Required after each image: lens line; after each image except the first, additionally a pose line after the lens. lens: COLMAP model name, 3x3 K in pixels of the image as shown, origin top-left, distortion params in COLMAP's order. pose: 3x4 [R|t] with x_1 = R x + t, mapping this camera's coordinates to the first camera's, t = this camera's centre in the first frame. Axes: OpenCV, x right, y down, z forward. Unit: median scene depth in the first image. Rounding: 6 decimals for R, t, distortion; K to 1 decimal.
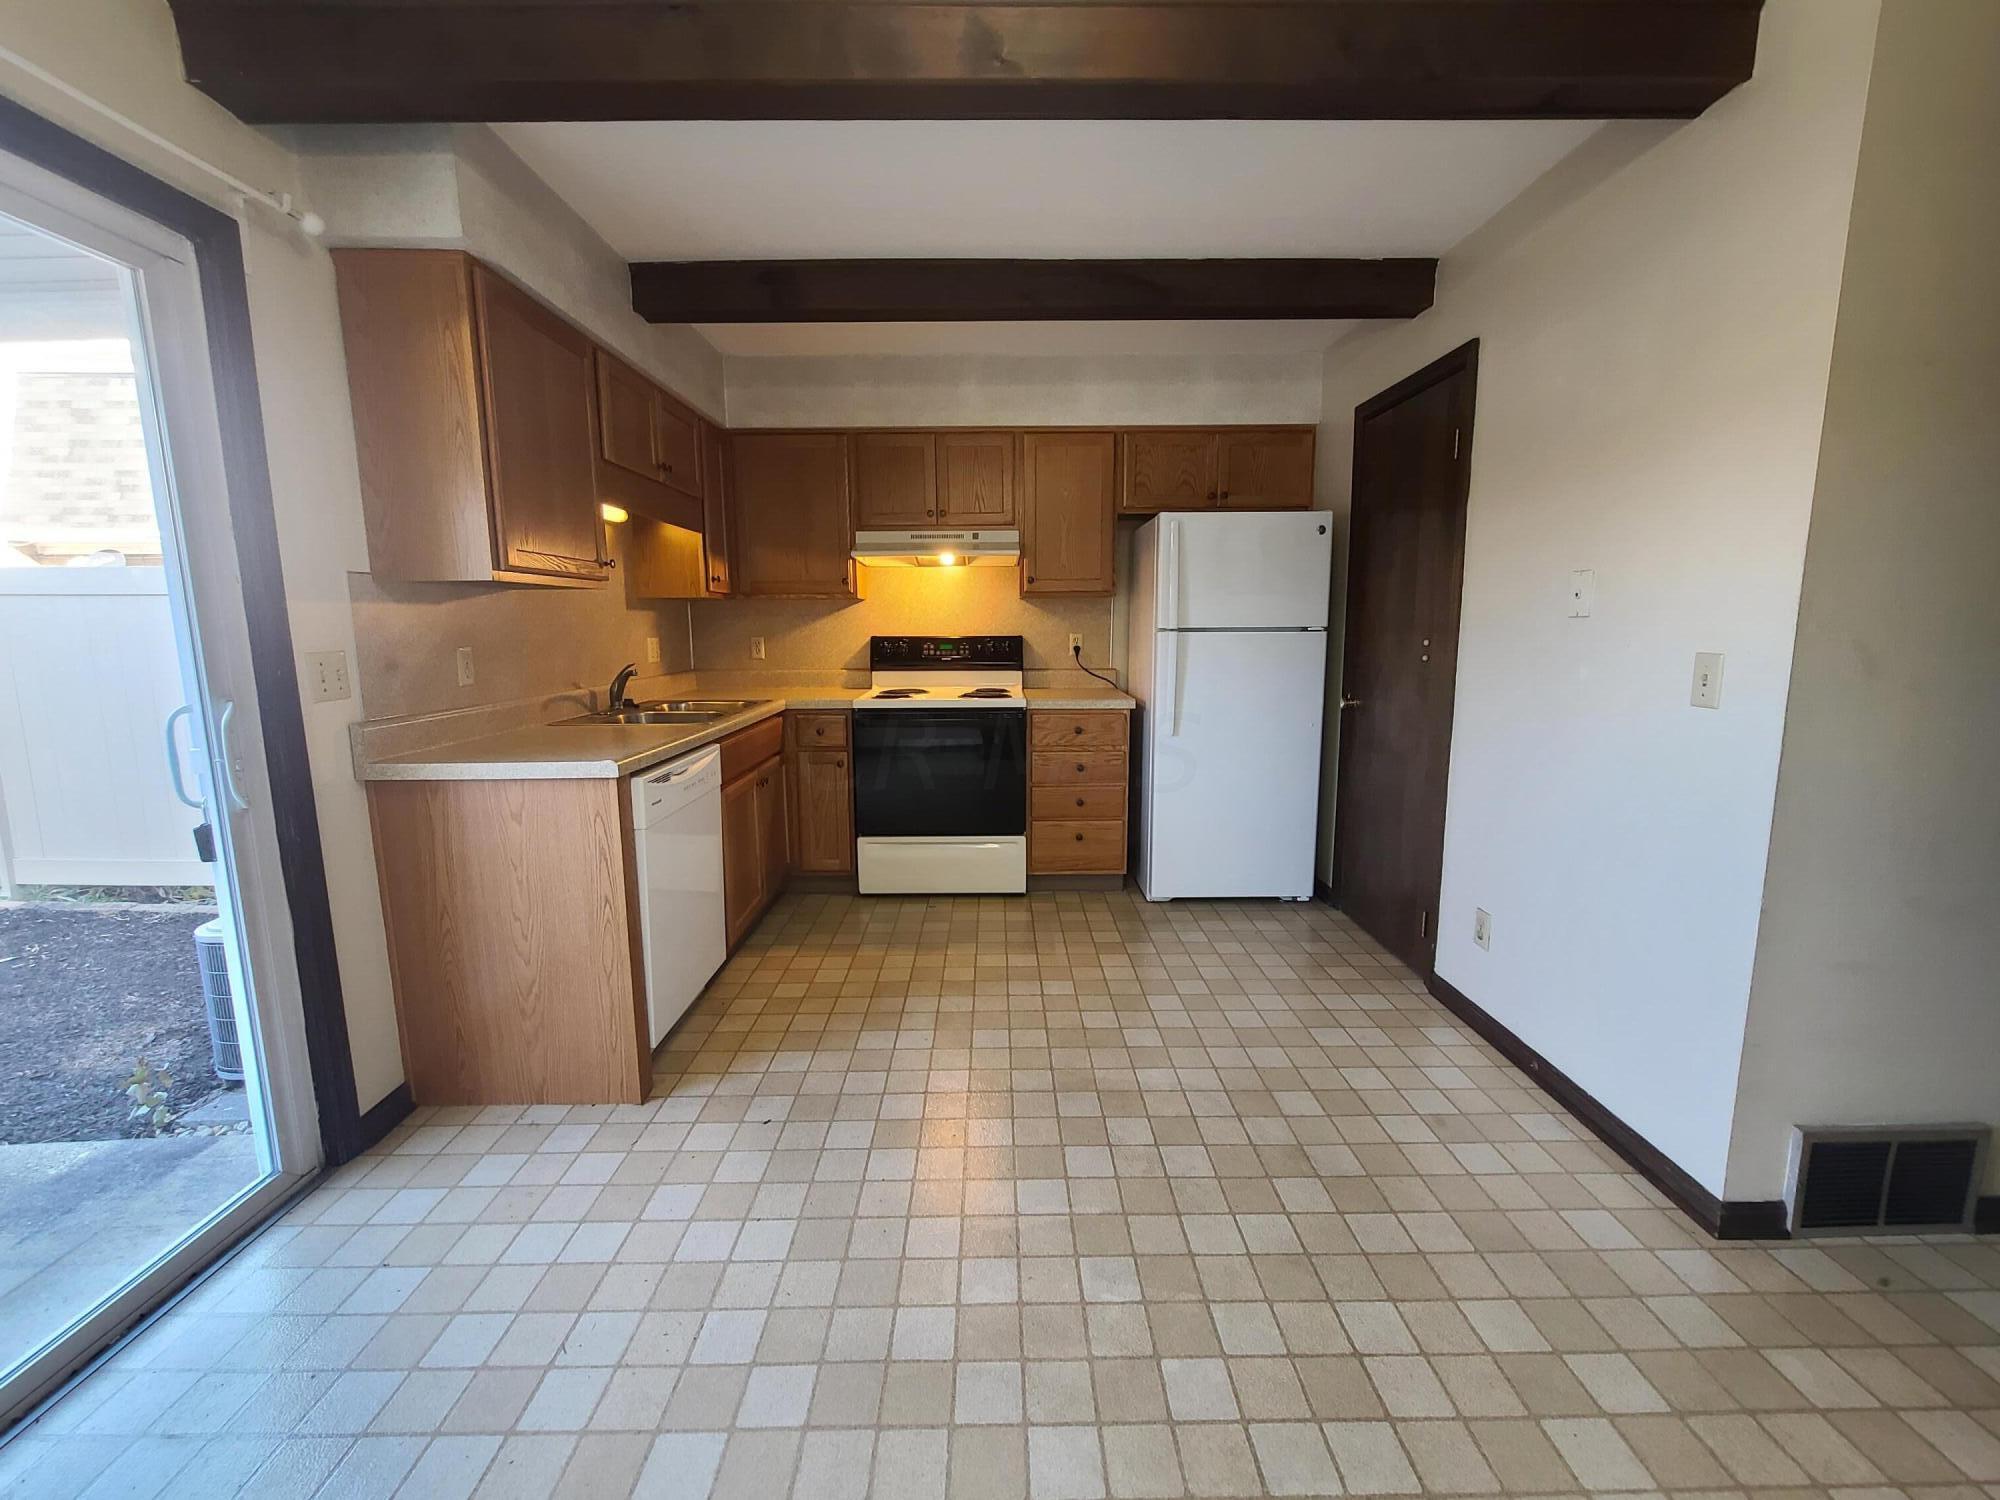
lens RADIAL K [[813.3, 0, 1002.3], [0, 813.3, 741.9], [0, 0, 1]] dist [-0.003304, -0.000502]
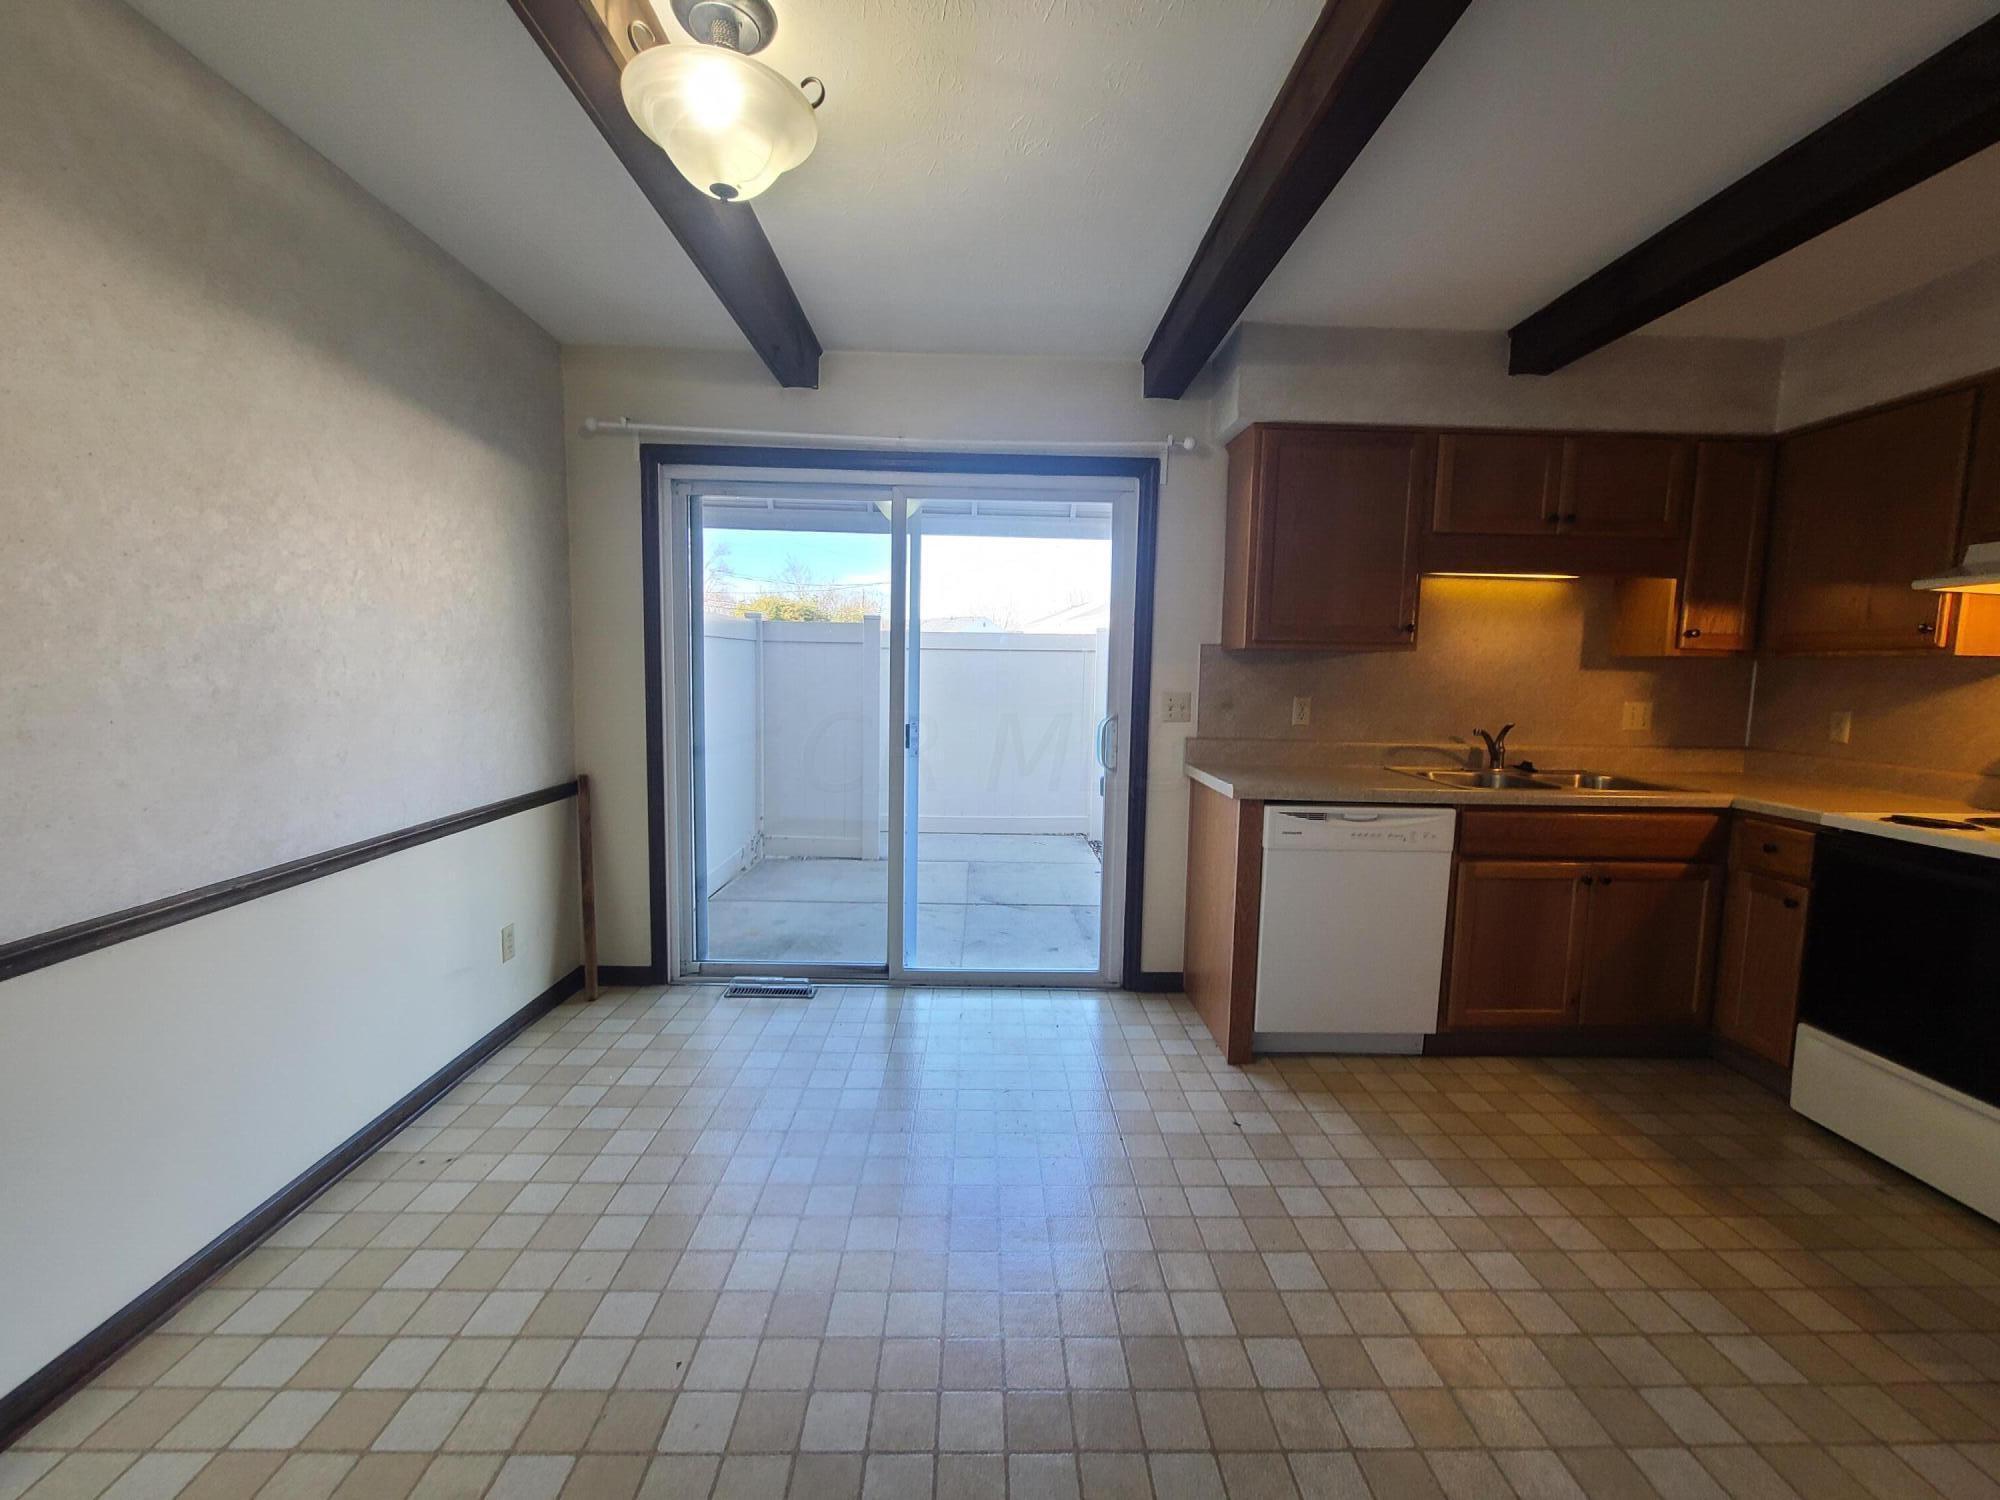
lens RADIAL K [[817.3, 0, 1000.9], [0, 817.3, 742.9], [0, 0, 1]] dist [-0.000886, -0.000293]
pose [[0.014046, 0.101159, -0.994771, 0.678952], [-0.164174, 0.981601, 0.097502, -0.092571], [0.986331, 0.161946, 0.030396, 0.490807]]
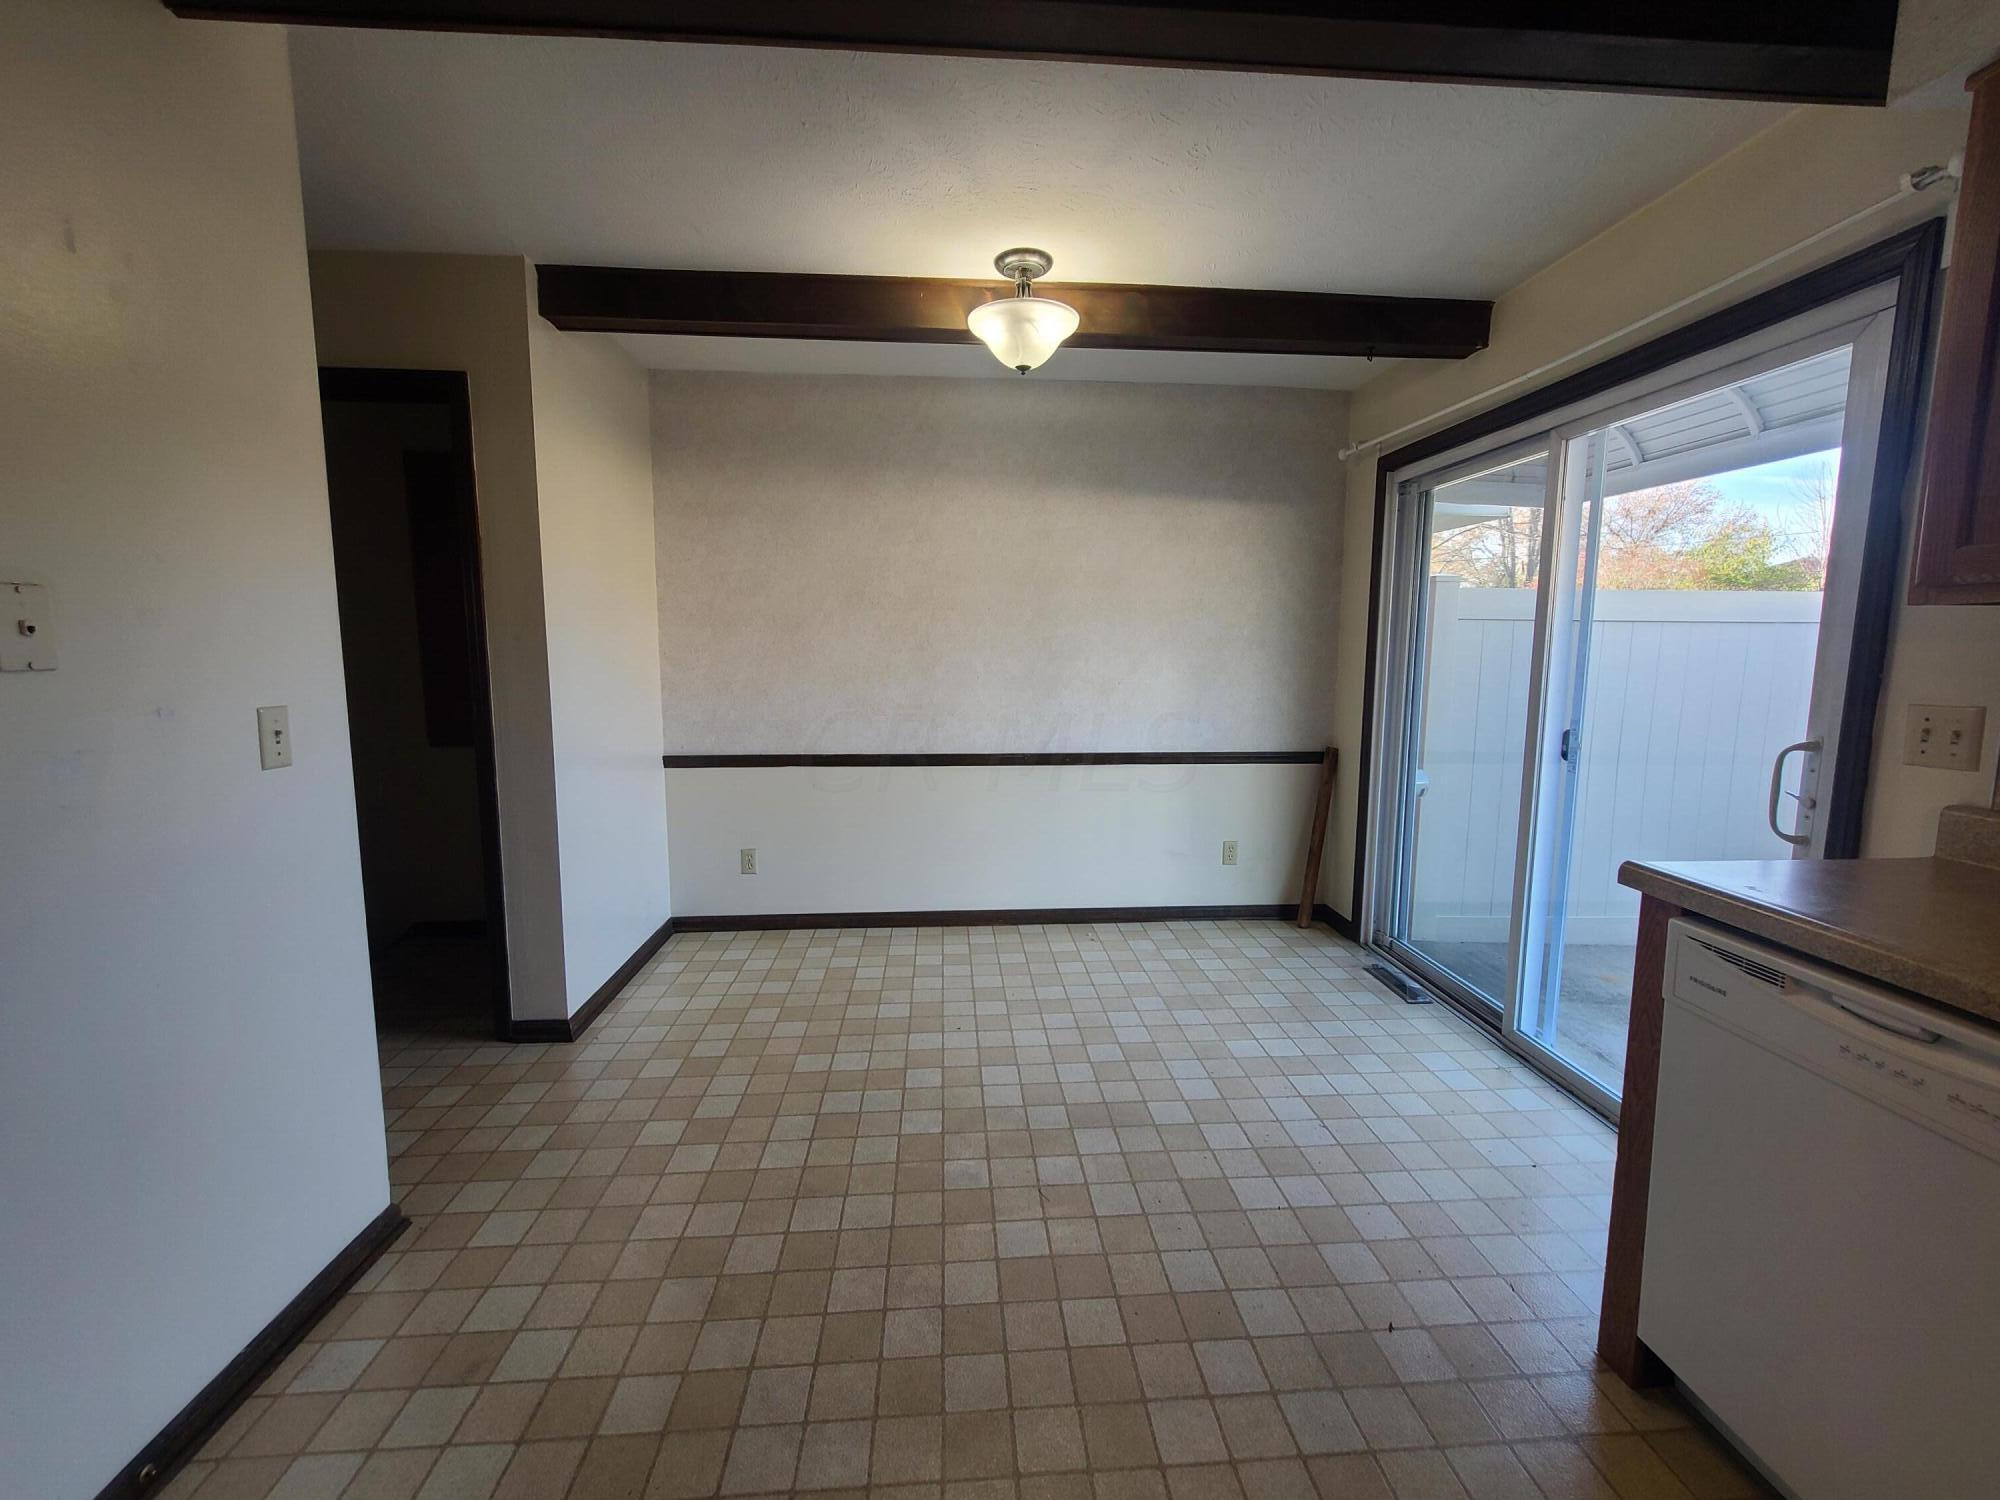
lens RADIAL K [[813.3, 0, 1002.3], [0, 813.3, 741.9], [0, 0, 1]] dist [-0.003304, -0.000502]
pose [[-0.998158, 0.010756, -0.059701, 0.096042], [-0.005031, 0.966086, 0.258172, -0.219734], [0.060453, 0.257997, -0.964253, 1.371059]]
